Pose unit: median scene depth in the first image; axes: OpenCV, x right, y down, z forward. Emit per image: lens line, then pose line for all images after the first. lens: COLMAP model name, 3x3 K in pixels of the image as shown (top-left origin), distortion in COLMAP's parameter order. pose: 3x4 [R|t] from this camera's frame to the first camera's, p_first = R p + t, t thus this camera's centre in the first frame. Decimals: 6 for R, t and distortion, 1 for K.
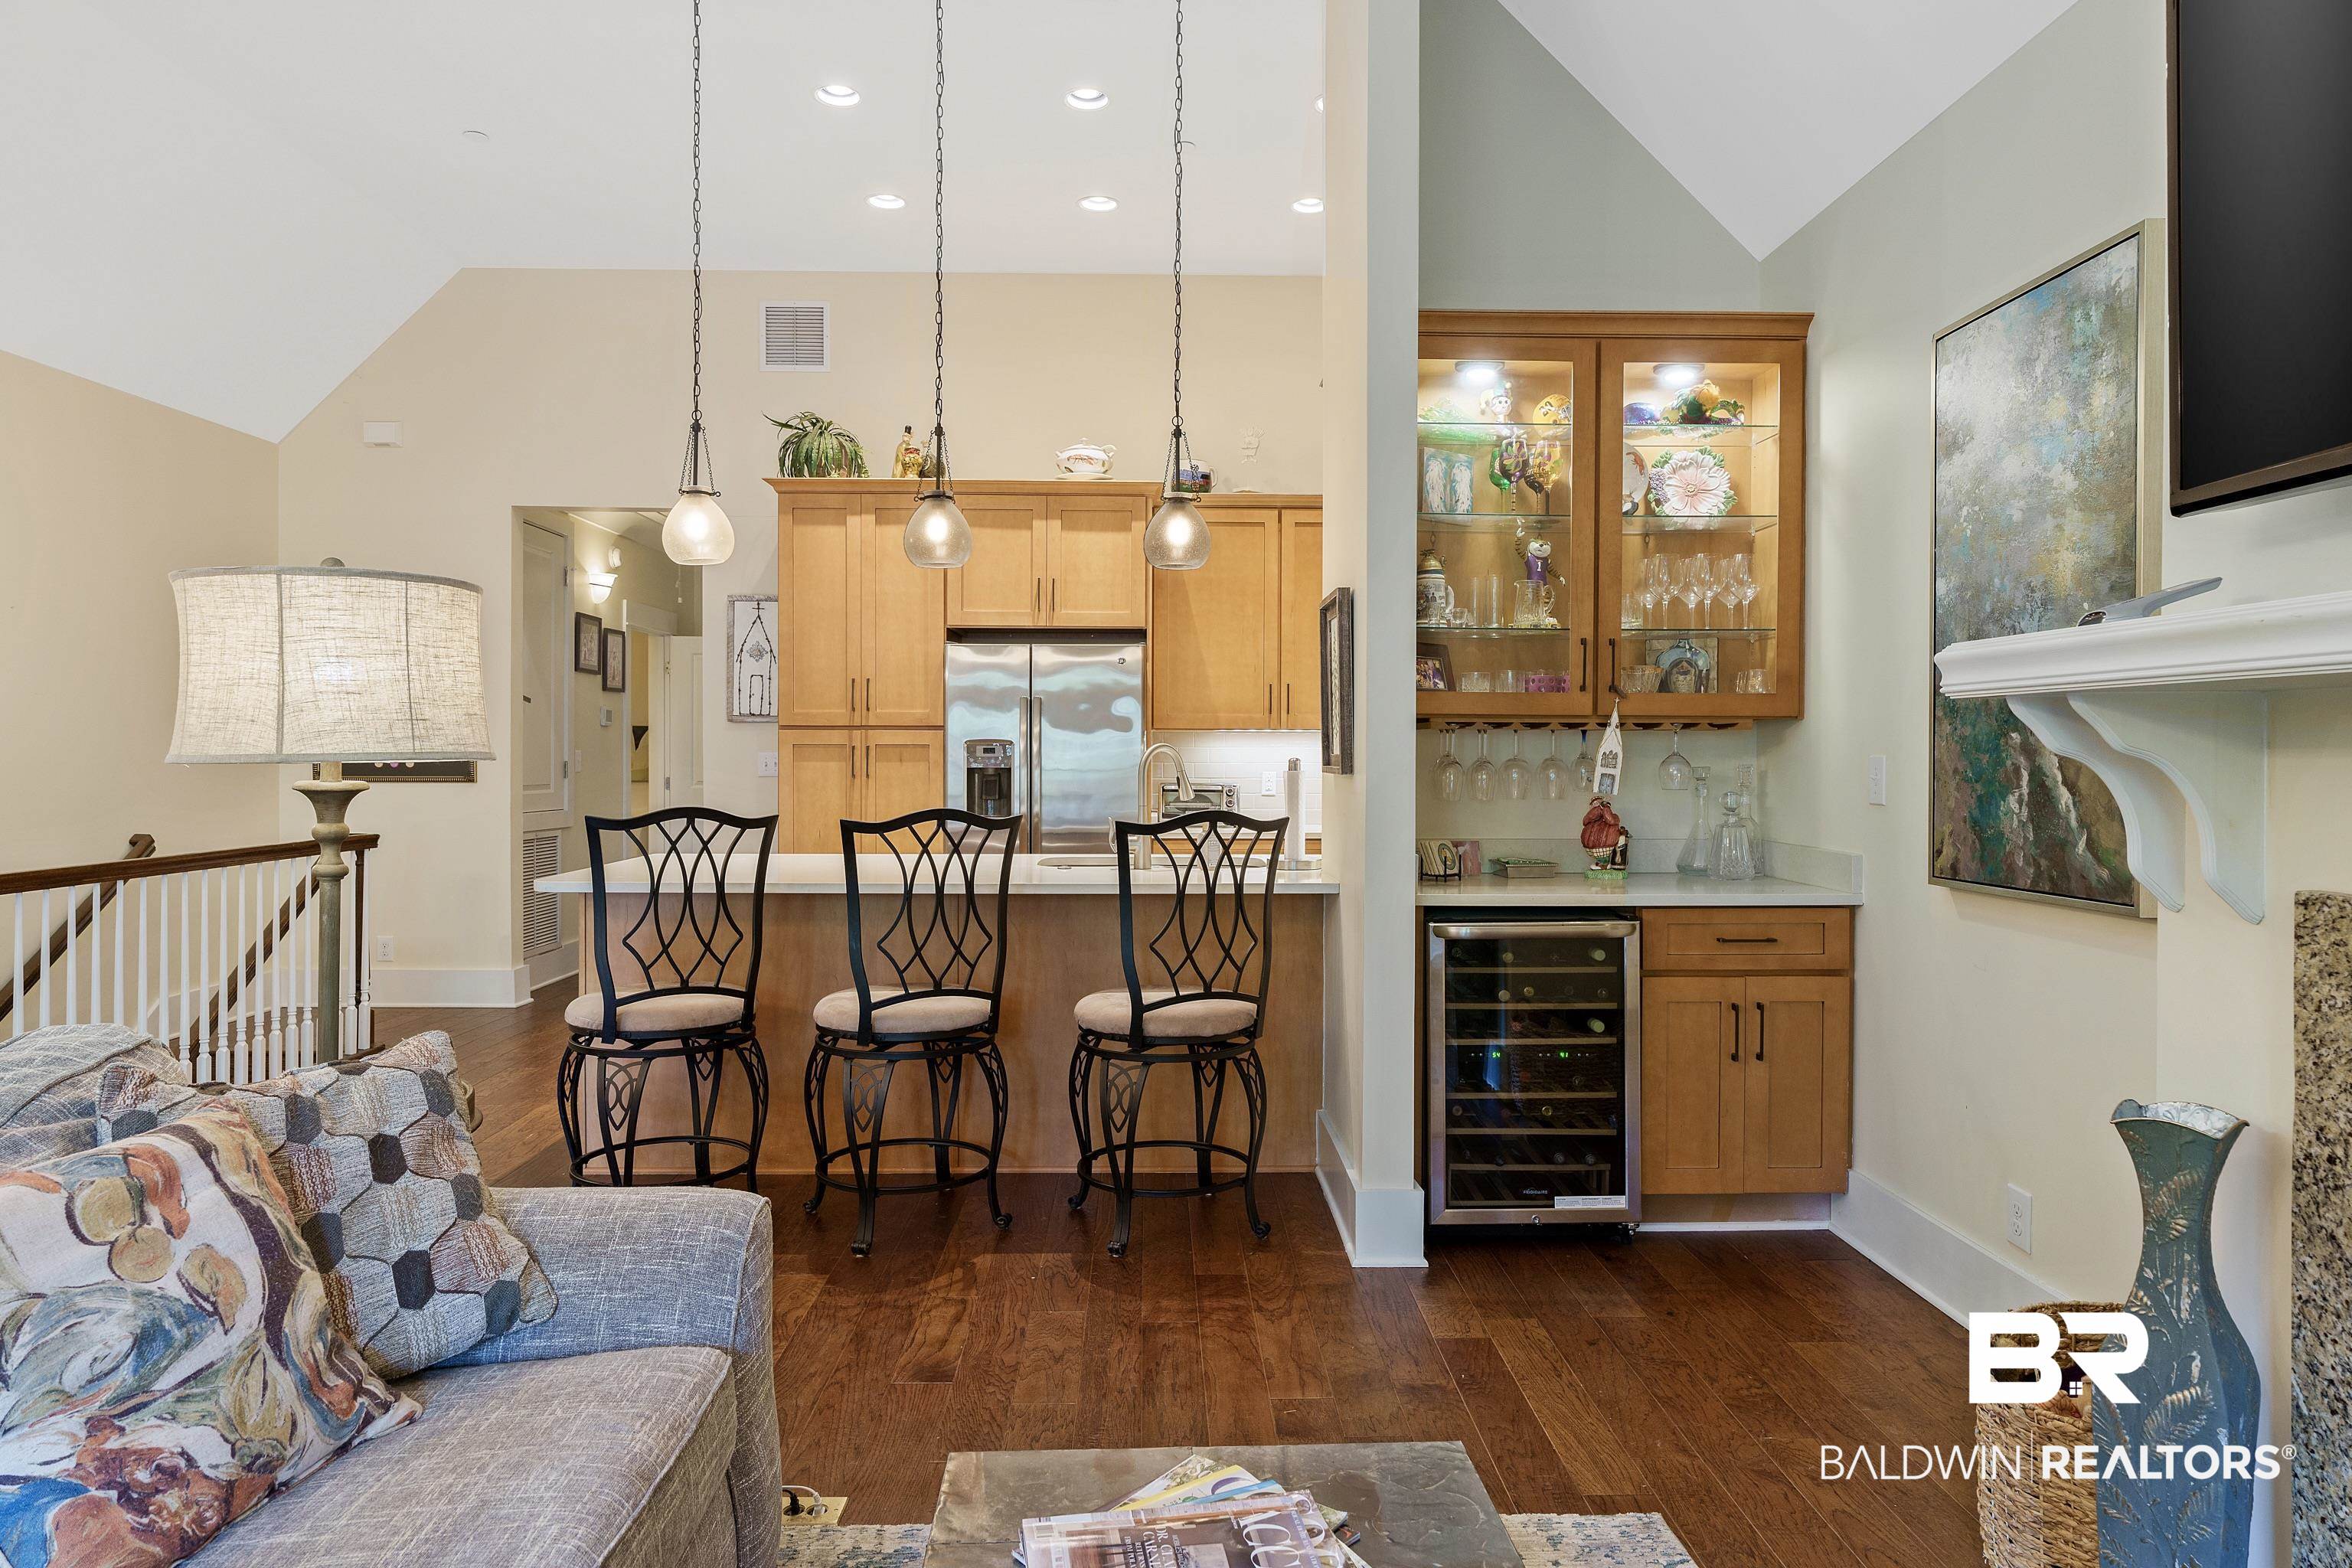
lens RADIAL K [[1420.2, 0, 1176.0], [0, 1420.2, 784.0], [0, 0, 1]] dist [-0.006306, 0.005536]
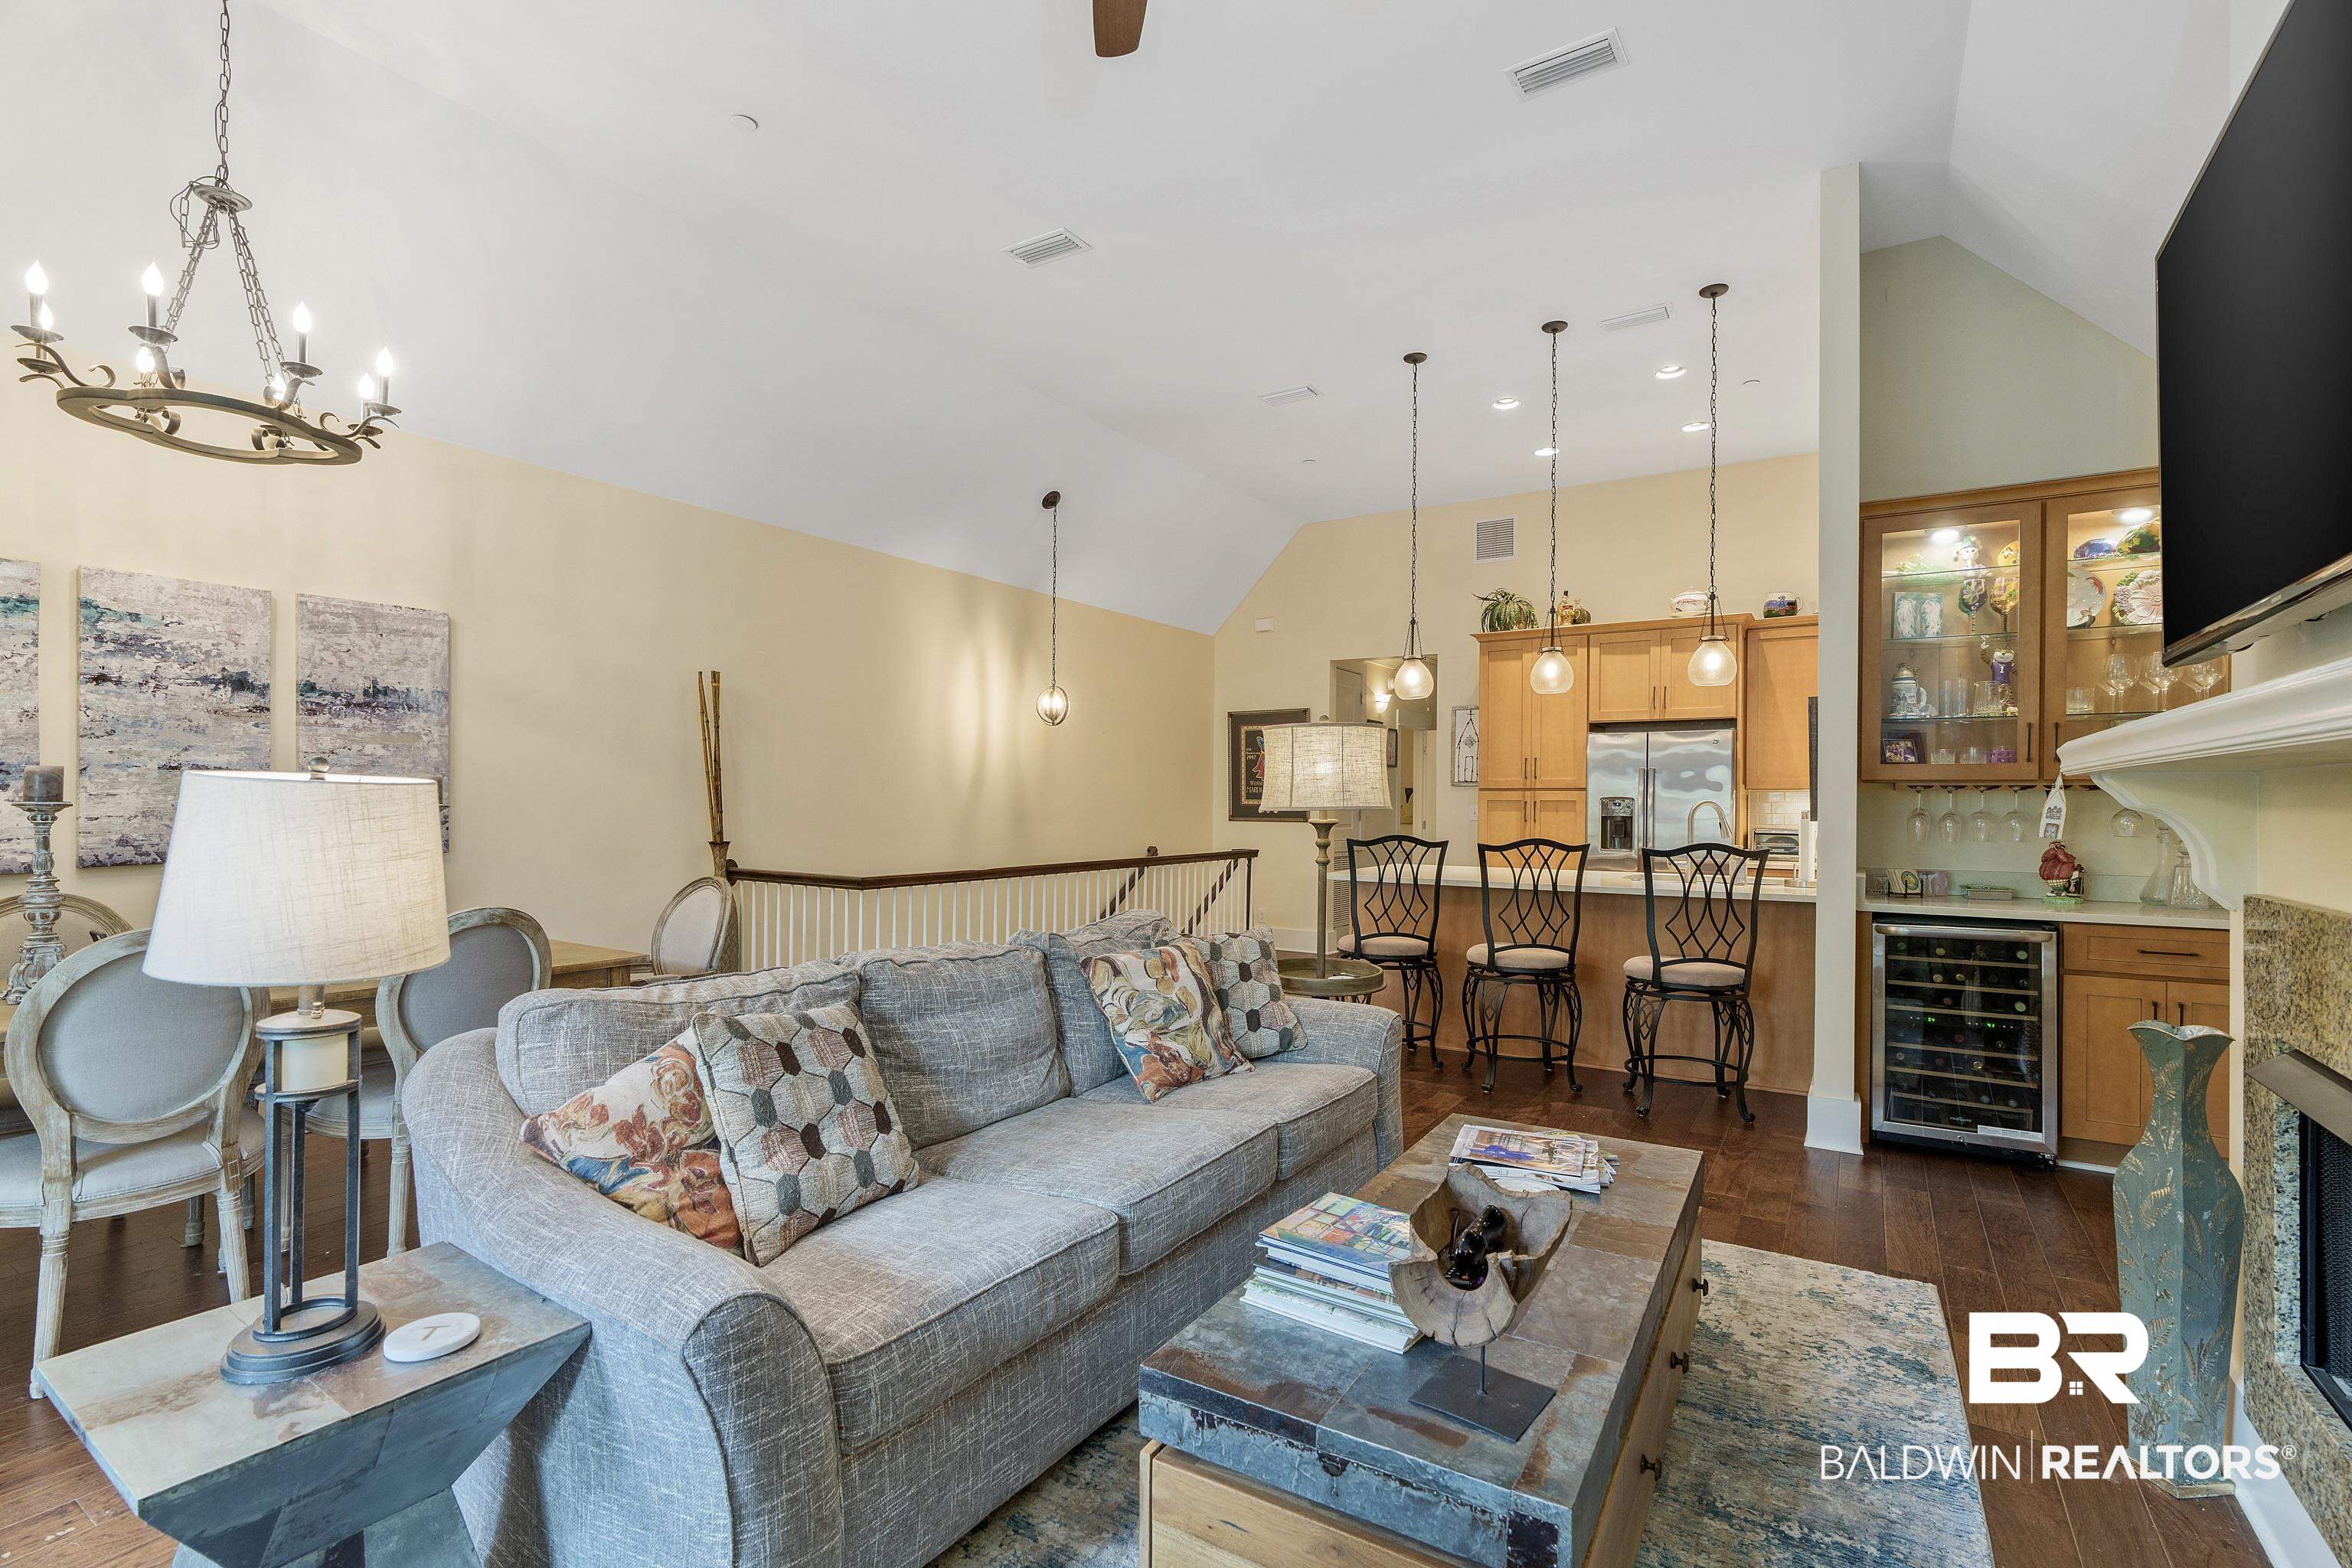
lens RADIAL K [[1076.3, 0, 1176.0], [0, 1076.3, 784.0], [0, 0, 1]] dist [-0.000341, -0.000047]
pose [[0.825878, -0.007912, -0.563793, 0.206732], [-0.015468, 0.999207, -0.036680, 0.005915], [0.563636, 0.039014, 0.825101, -0.320395]]
